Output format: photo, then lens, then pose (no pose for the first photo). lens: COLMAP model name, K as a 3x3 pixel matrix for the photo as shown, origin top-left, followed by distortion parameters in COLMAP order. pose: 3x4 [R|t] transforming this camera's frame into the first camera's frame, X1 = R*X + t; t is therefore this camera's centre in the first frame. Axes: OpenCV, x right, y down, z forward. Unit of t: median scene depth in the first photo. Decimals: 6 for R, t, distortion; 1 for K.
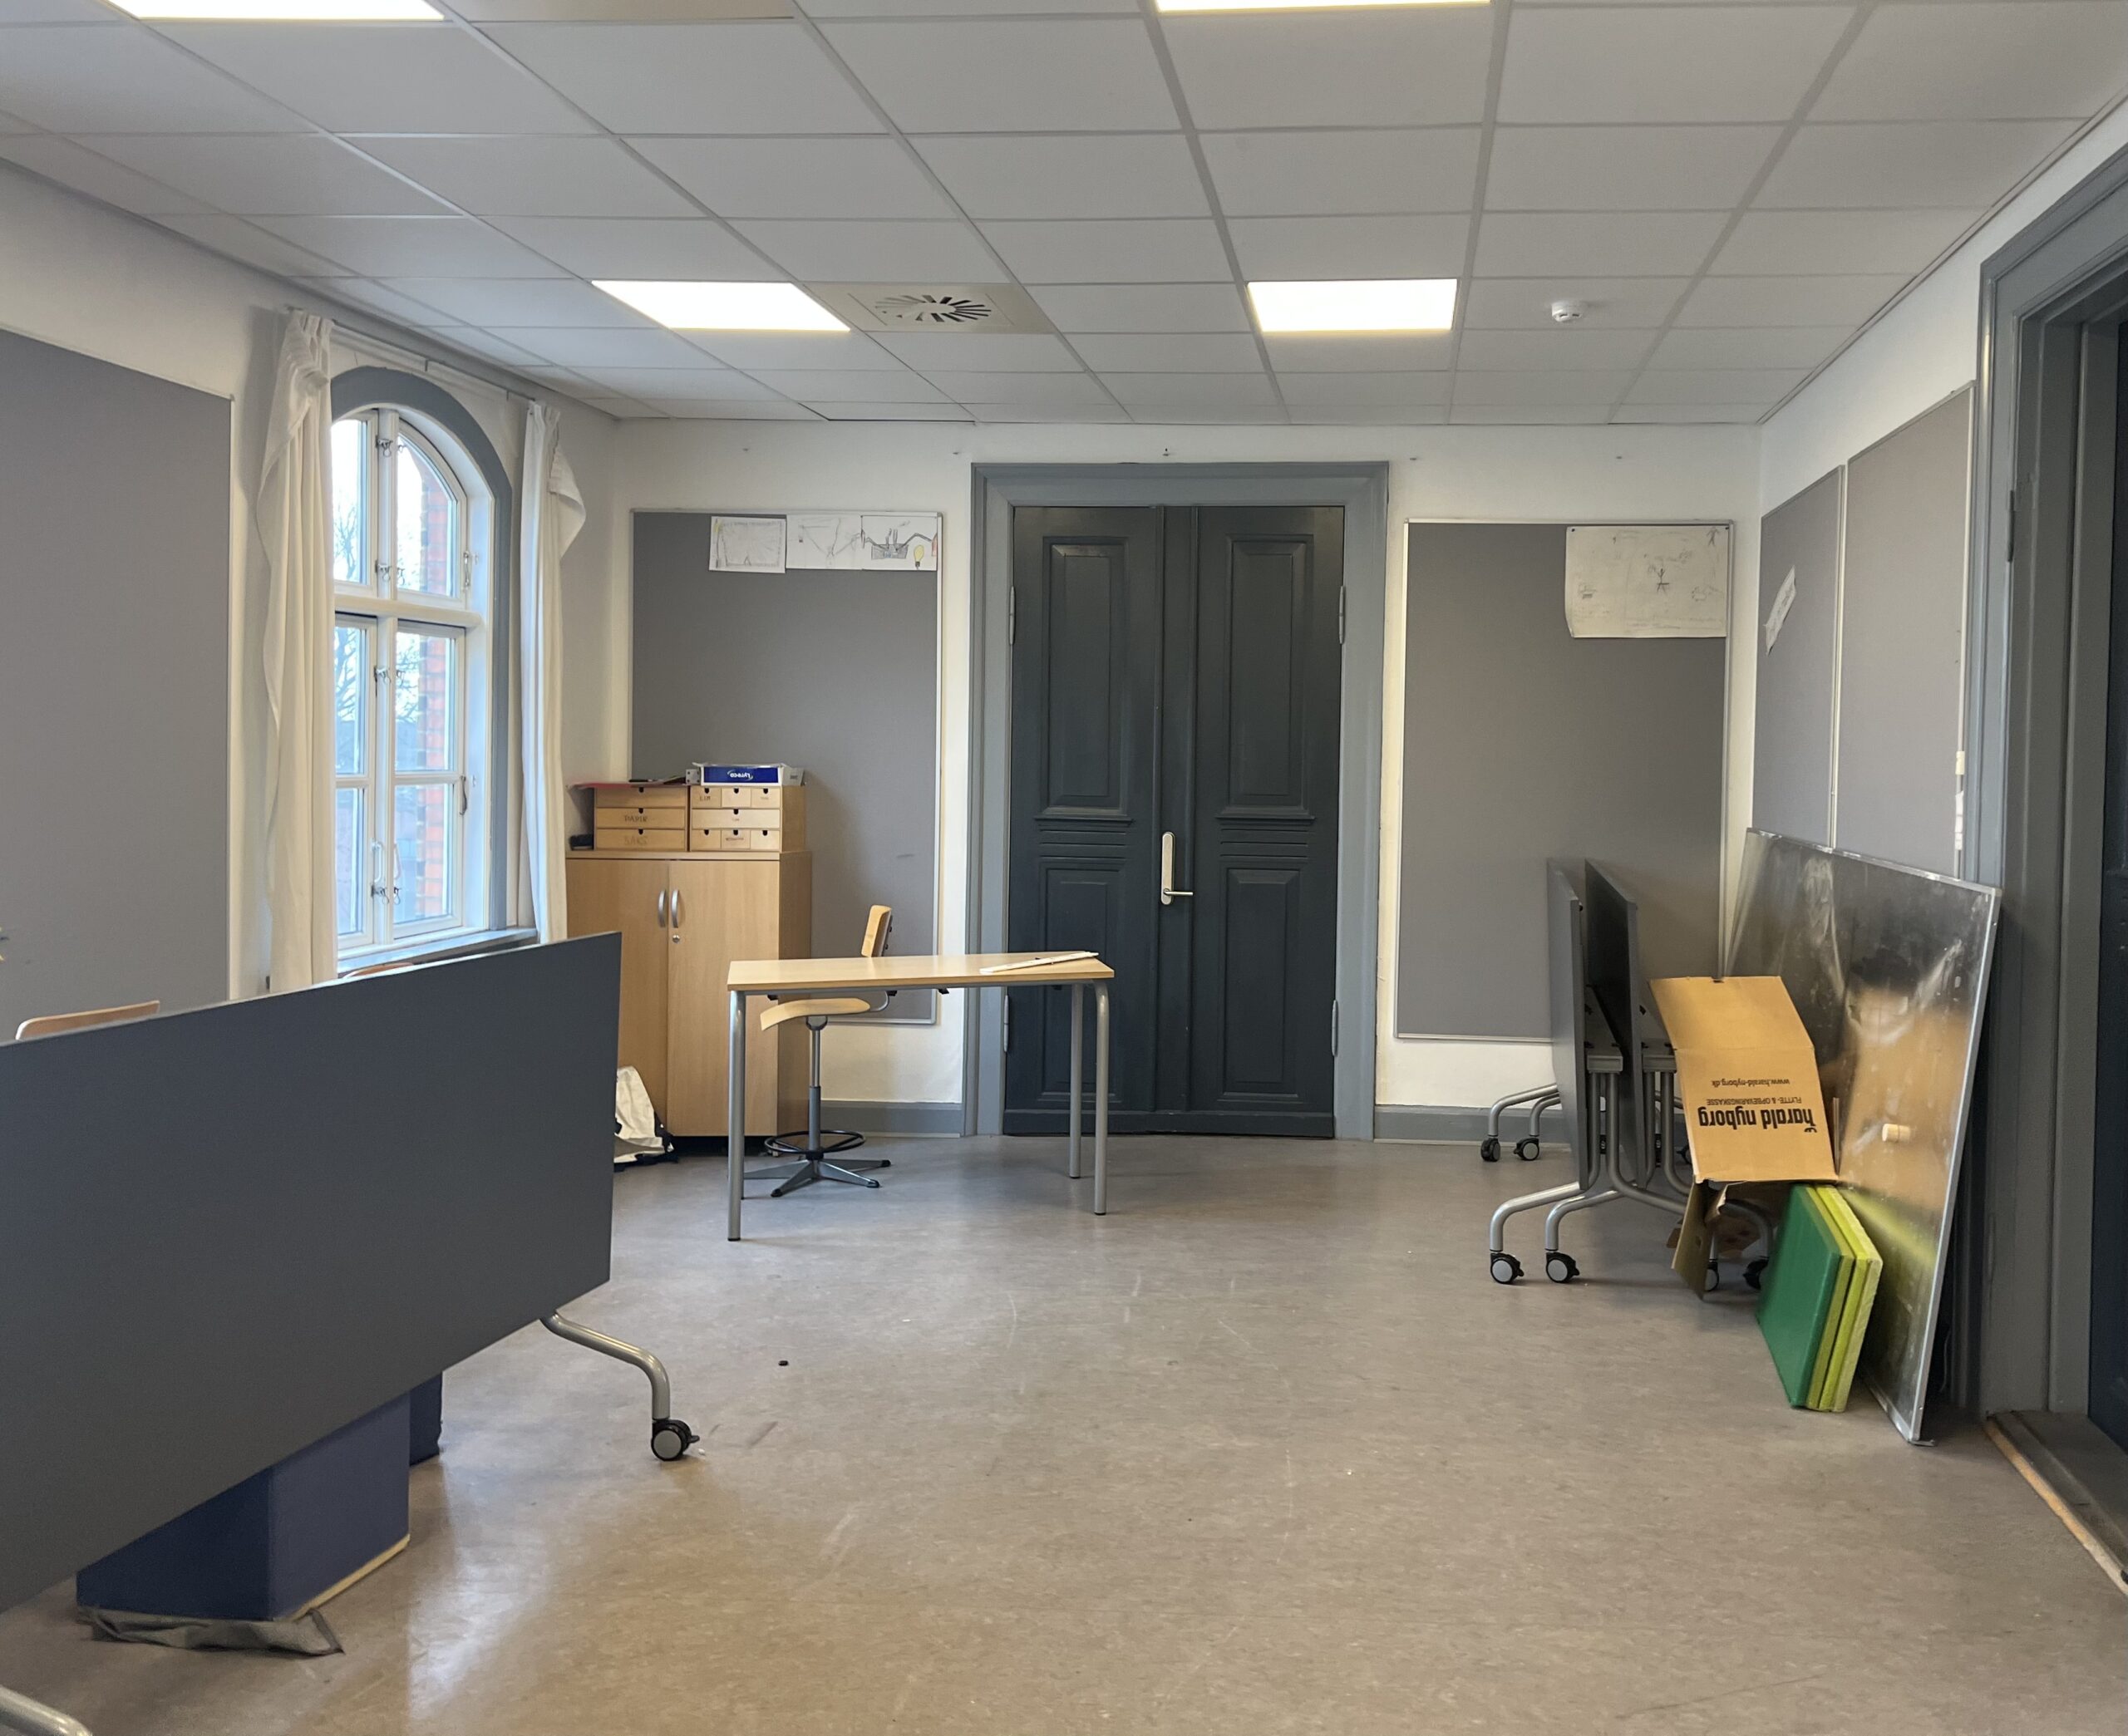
lens RADIAL K [[2888.0, 0, 1064.2], [0, 2888.0, 866.9], [0, 0, 1]] dist [-0.016384, 0.000000]
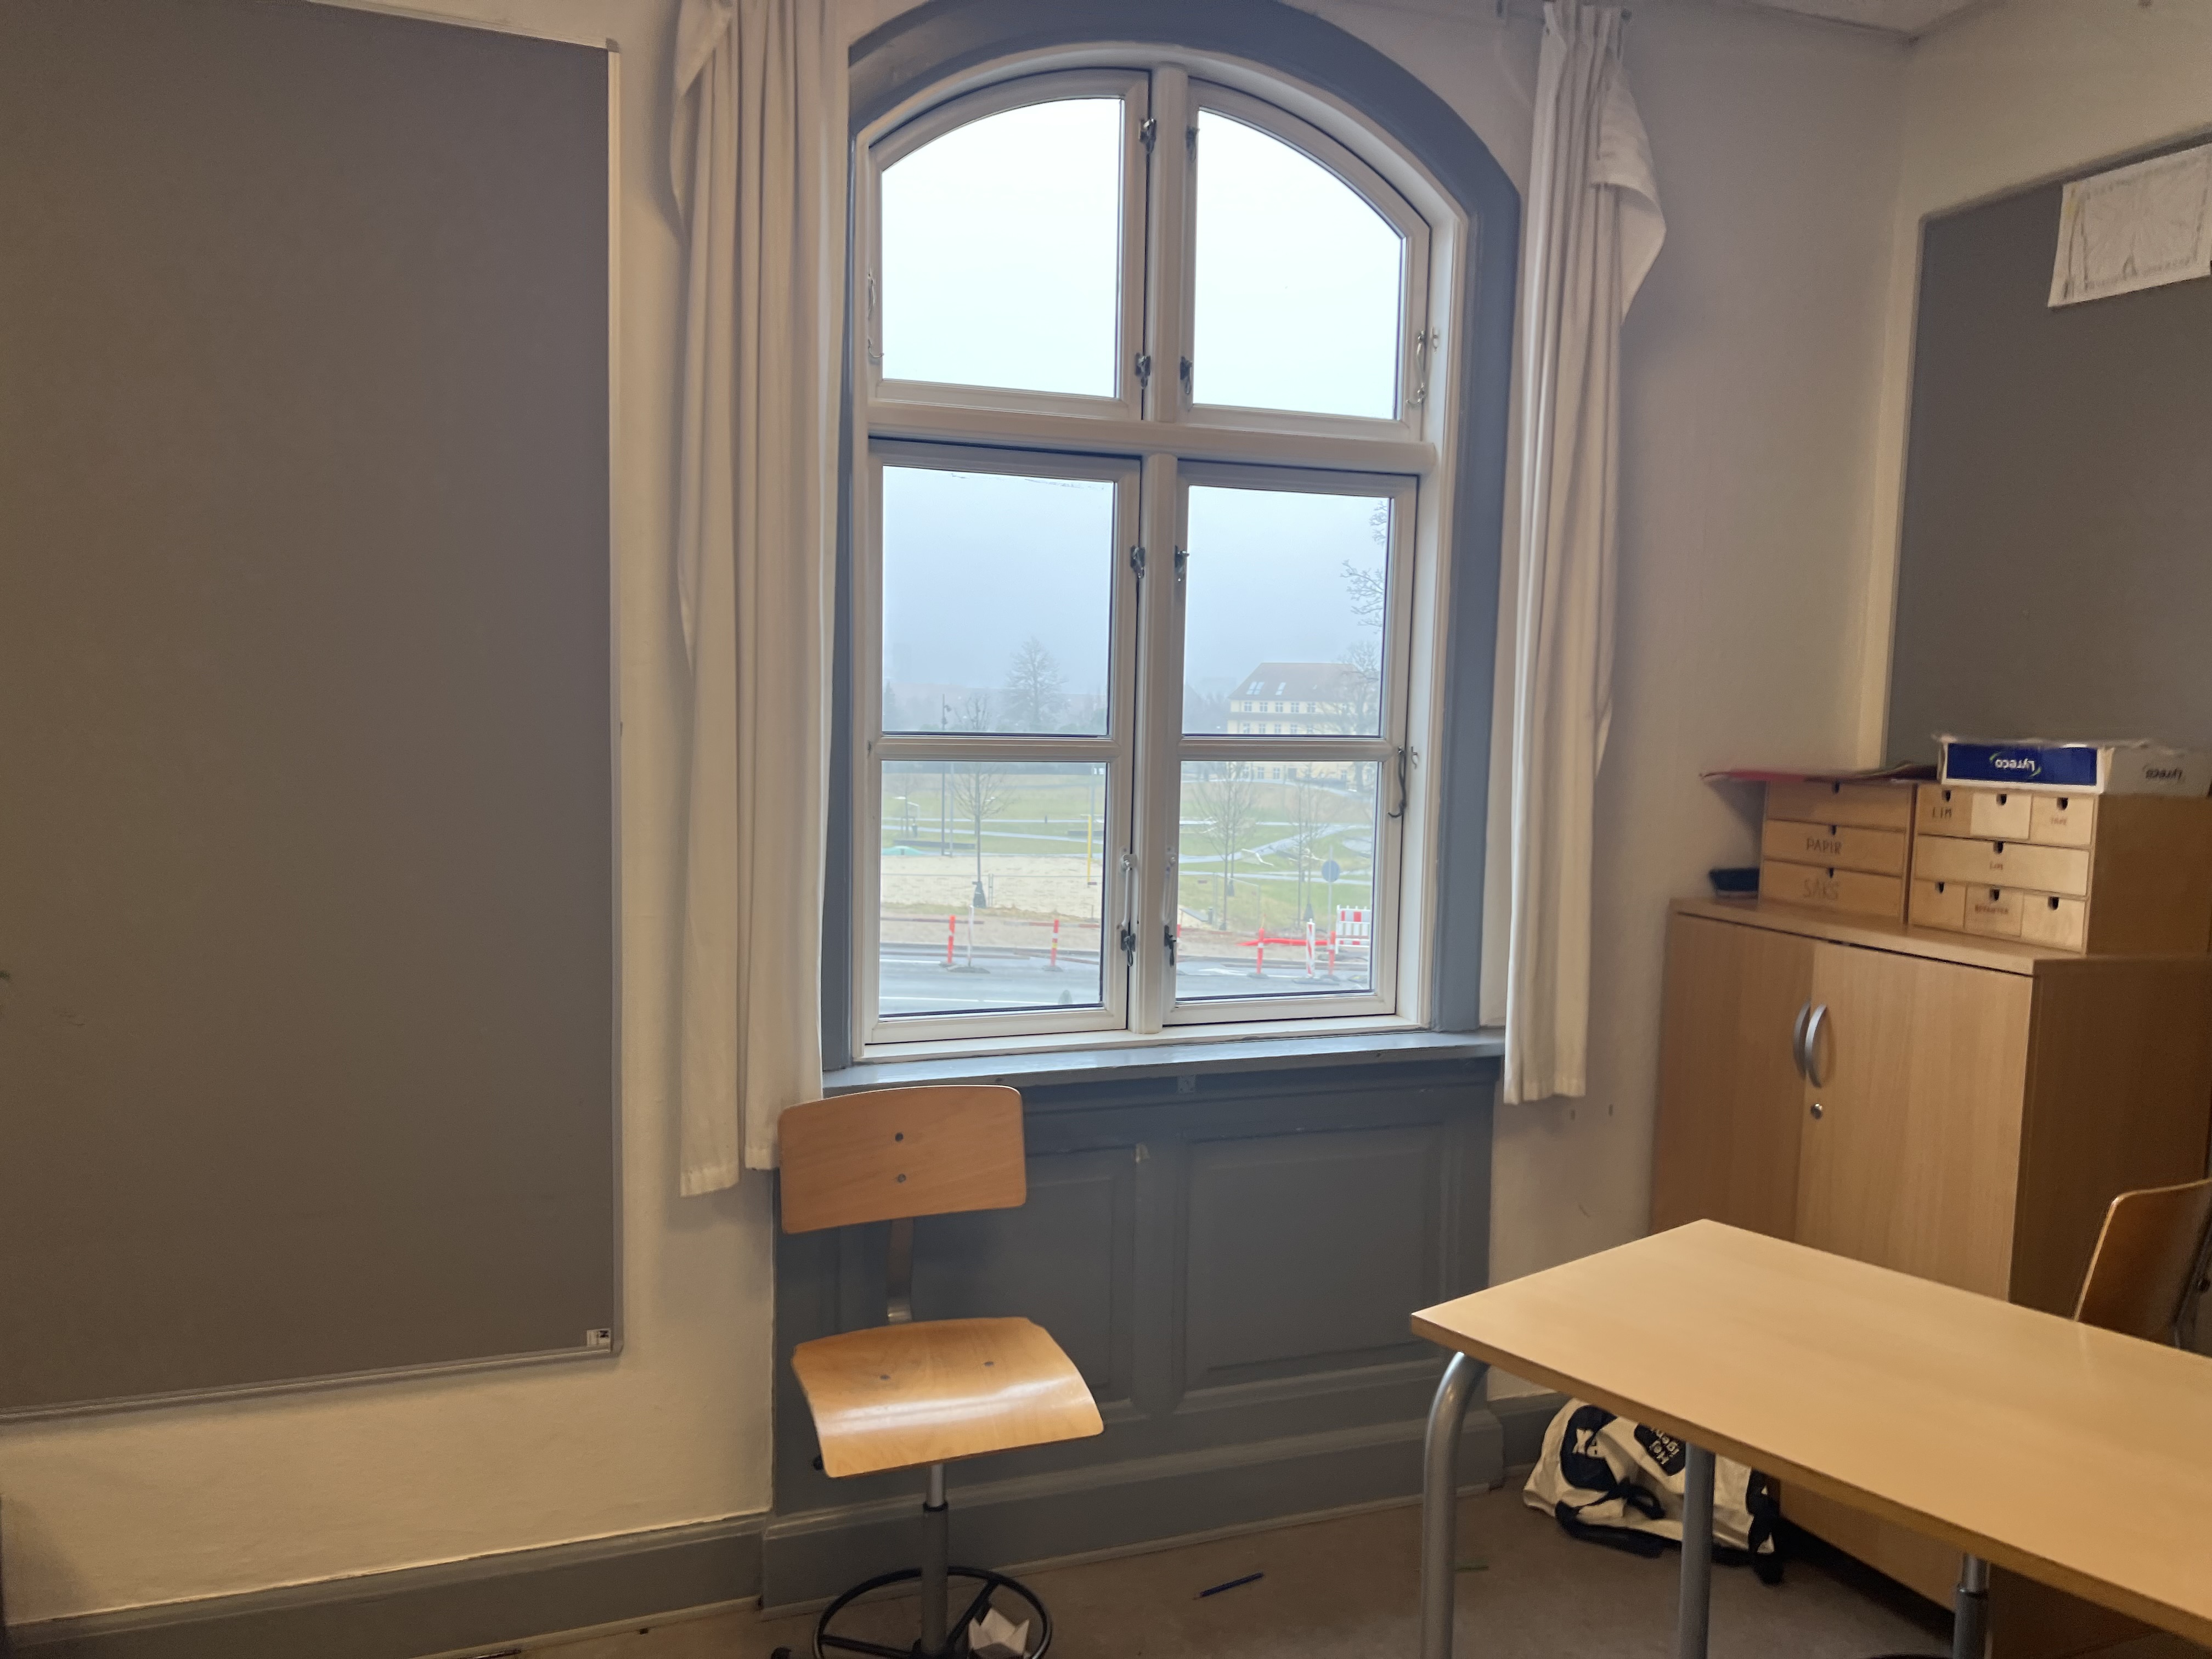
lens RADIAL K [[1671.3, 0, 1113.4], [0, 1671.3, 844.8], [0, 0, 1]] dist [0.035342, -0.008381]
pose [[0.488873, 0.075334, -0.869096, 0.042735], [-0.053416, 0.996980, 0.056373, -0.026731], [0.870718, 0.018864, 0.491421, 0.758279]]
